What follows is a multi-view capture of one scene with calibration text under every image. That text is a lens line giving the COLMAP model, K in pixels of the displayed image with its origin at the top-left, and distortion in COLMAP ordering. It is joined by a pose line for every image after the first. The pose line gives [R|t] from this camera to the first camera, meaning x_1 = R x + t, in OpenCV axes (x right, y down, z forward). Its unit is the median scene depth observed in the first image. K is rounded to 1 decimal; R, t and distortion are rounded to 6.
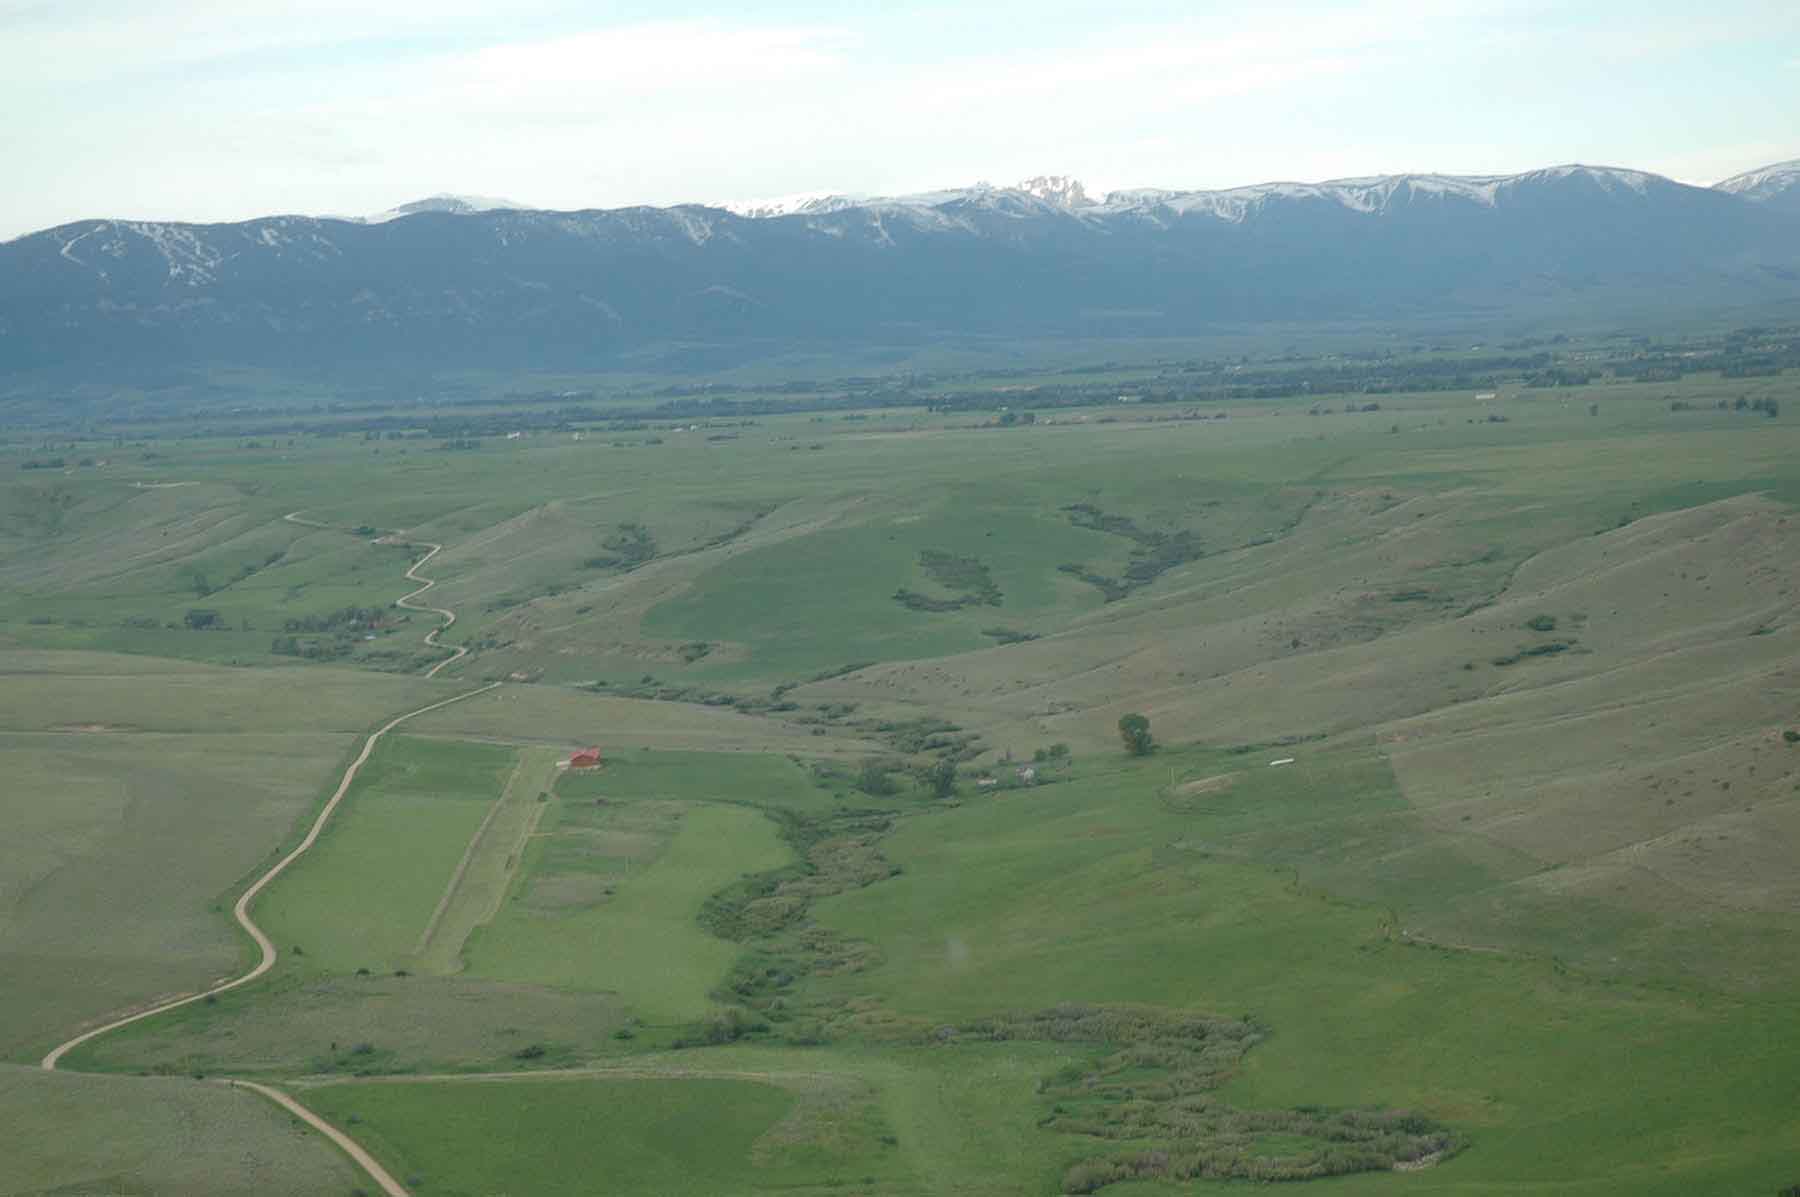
lens RADIAL K [[3865.9, 0, 873.0], [0, 3865.9, 600.8], [0, 0, 1]] dist [0.258107, 0.173279]
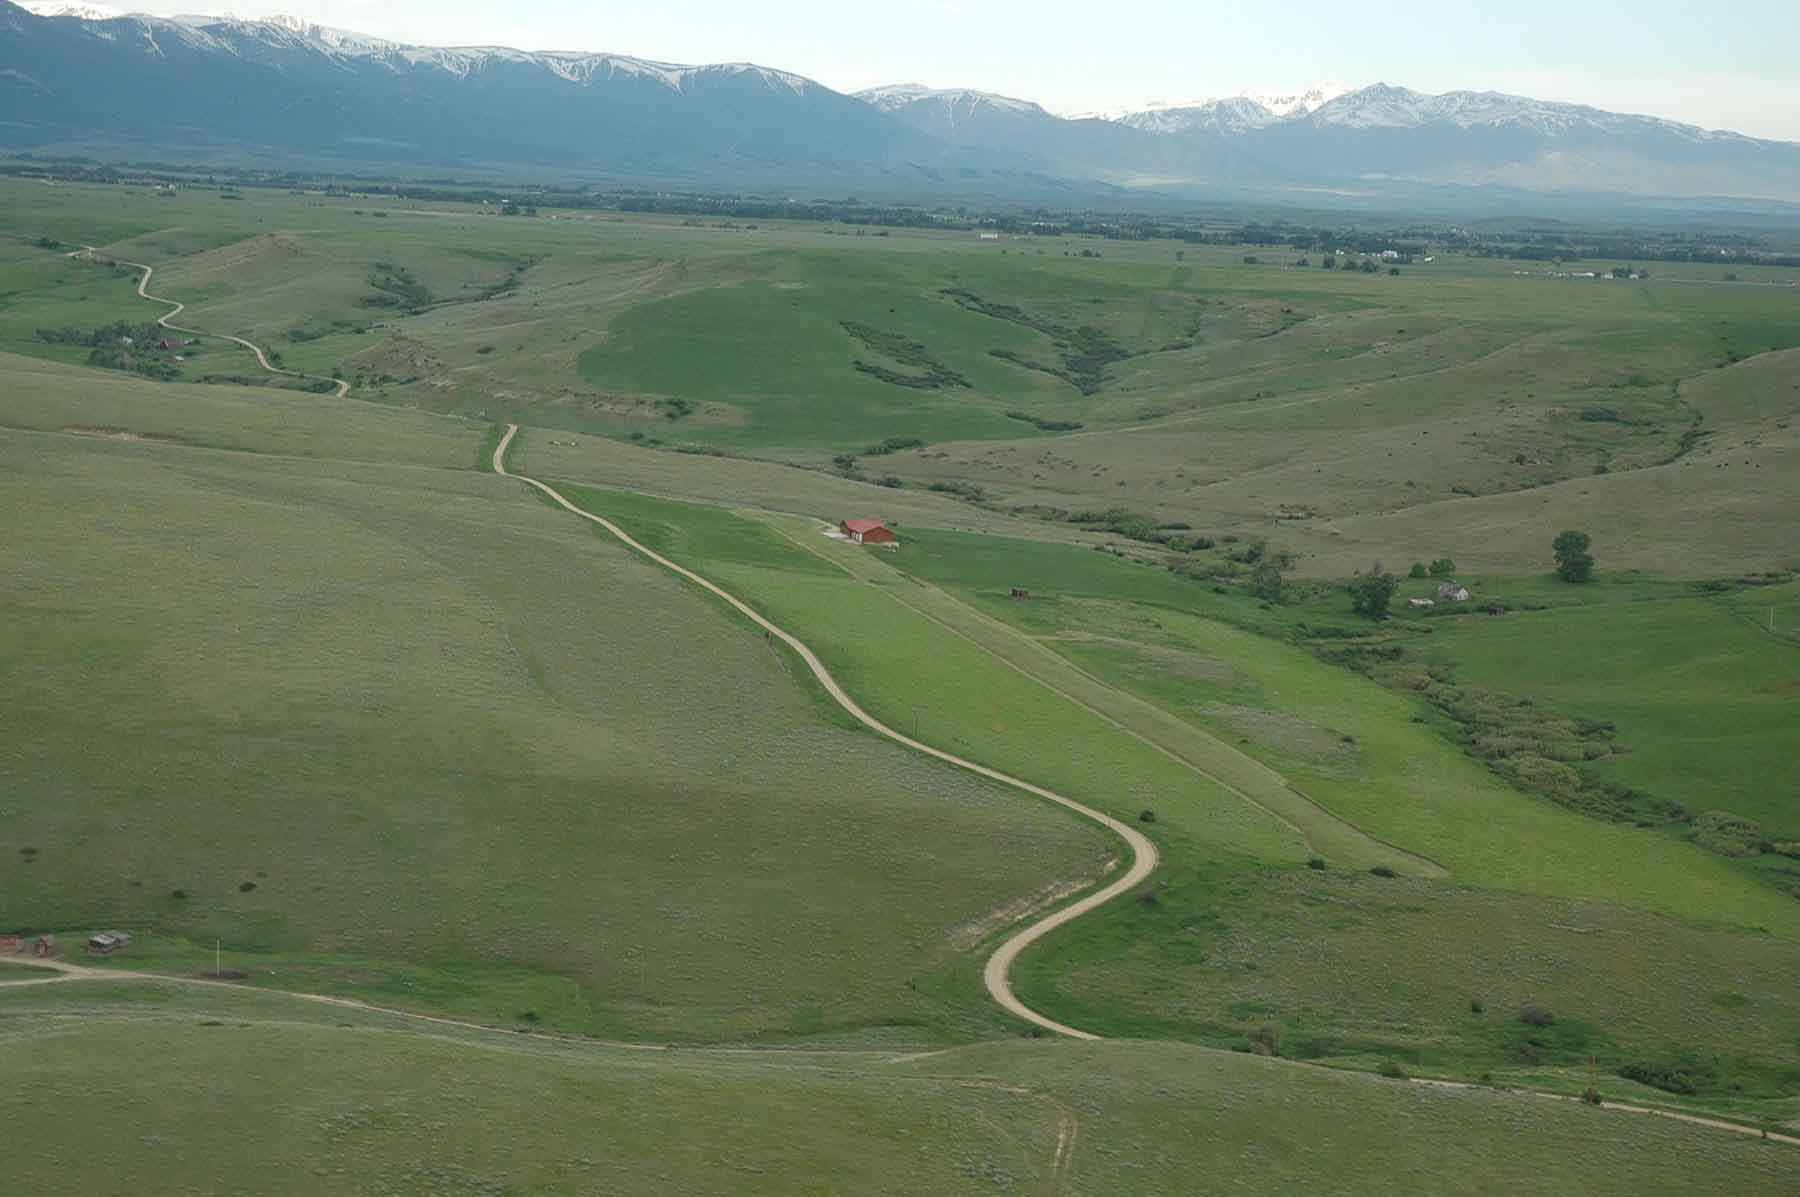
lens RADIAL K [[3183.2, 0, 891.8], [0, 3183.2, 647.1], [0, 0, 1]] dist [0.090160, 0.386493]
pose [[0.962344, 0.069651, 0.262760, -0.150531], [-0.088648, 0.994185, 0.061133, 0.014947], [-0.256974, -0.082124, 0.962923, 0.228103]]
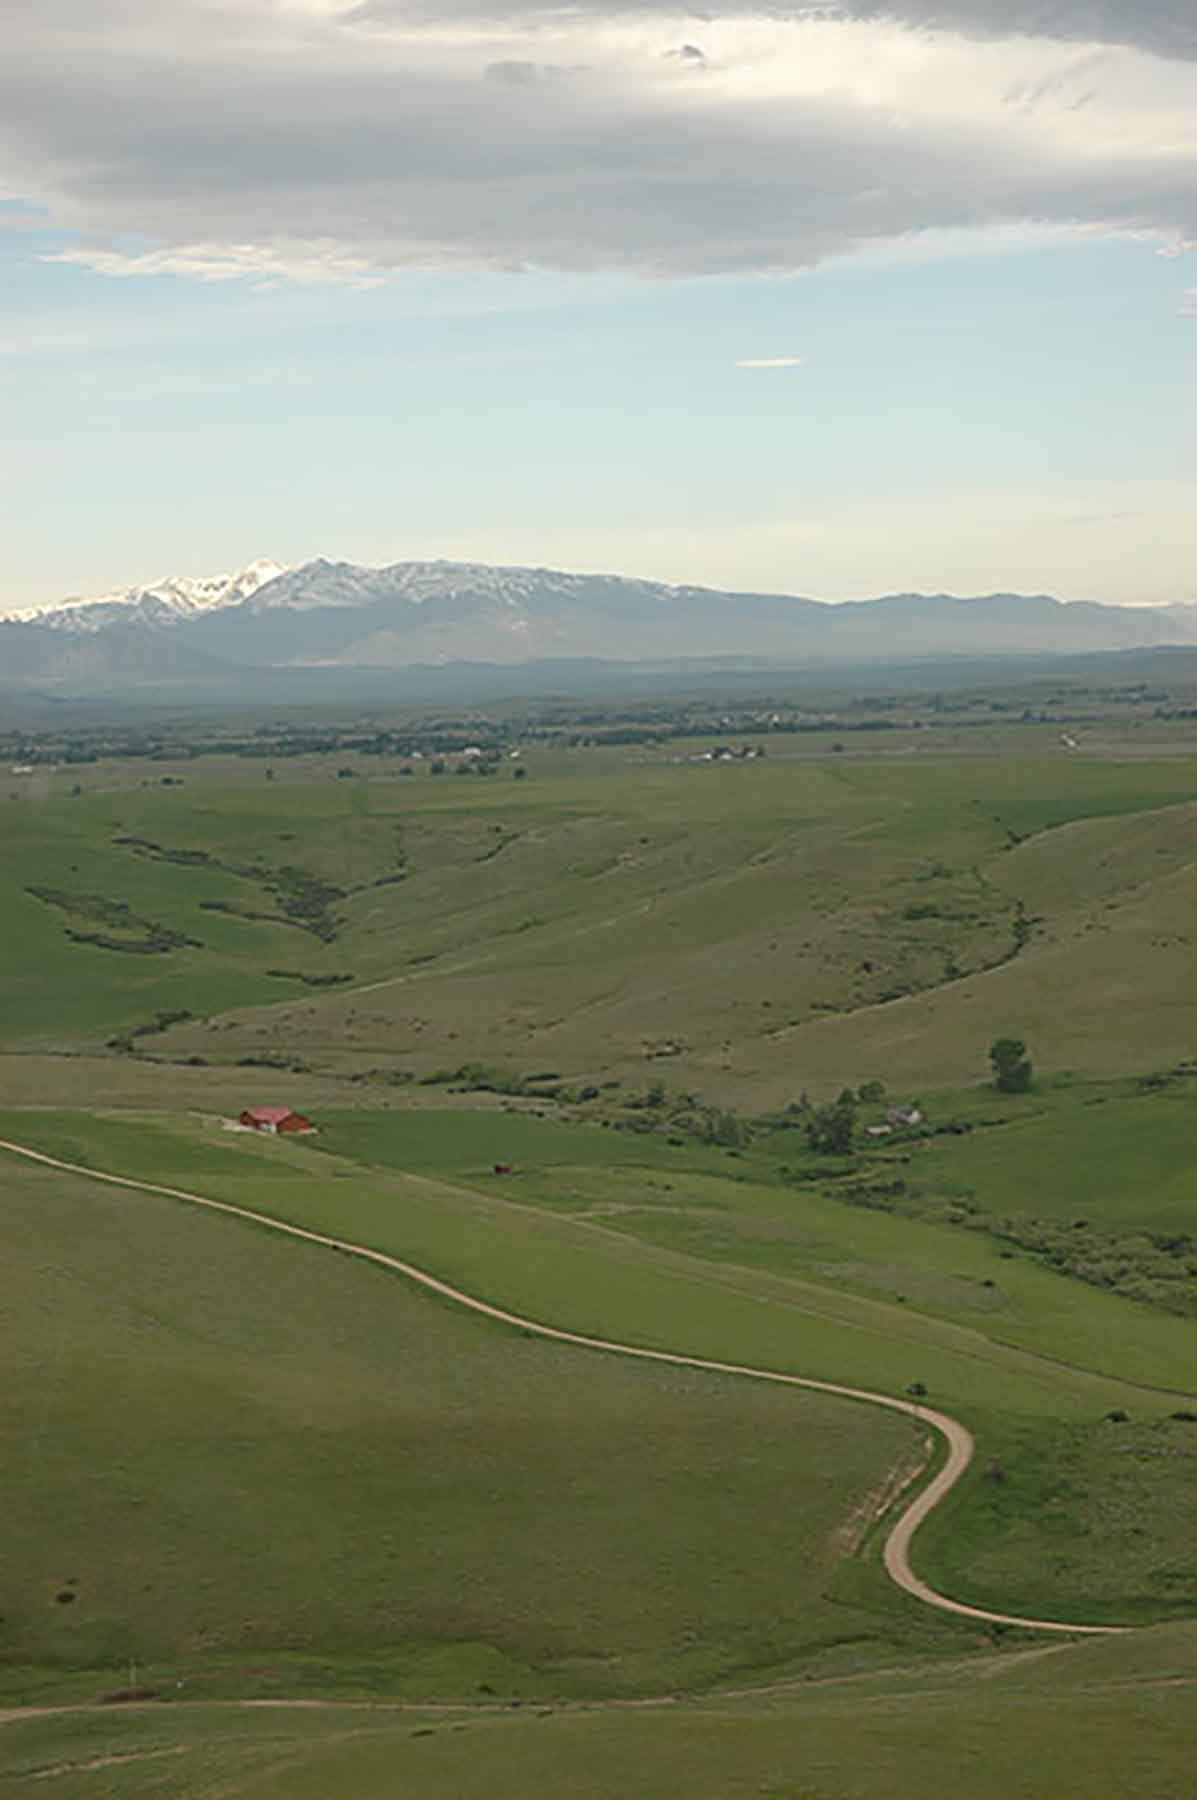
lens RADIAL K [[3604.5, 0, 598.5], [0, 3604.5, 900.0], [0, 0, 1]] dist [0.172534, 0.171996]
pose [[0.885659, -0.001251, 0.464334, -0.209641], [0.016711, 0.999434, -0.029182, 0.012647], [-0.464035, 0.033604, 0.885179, 0.232679]]
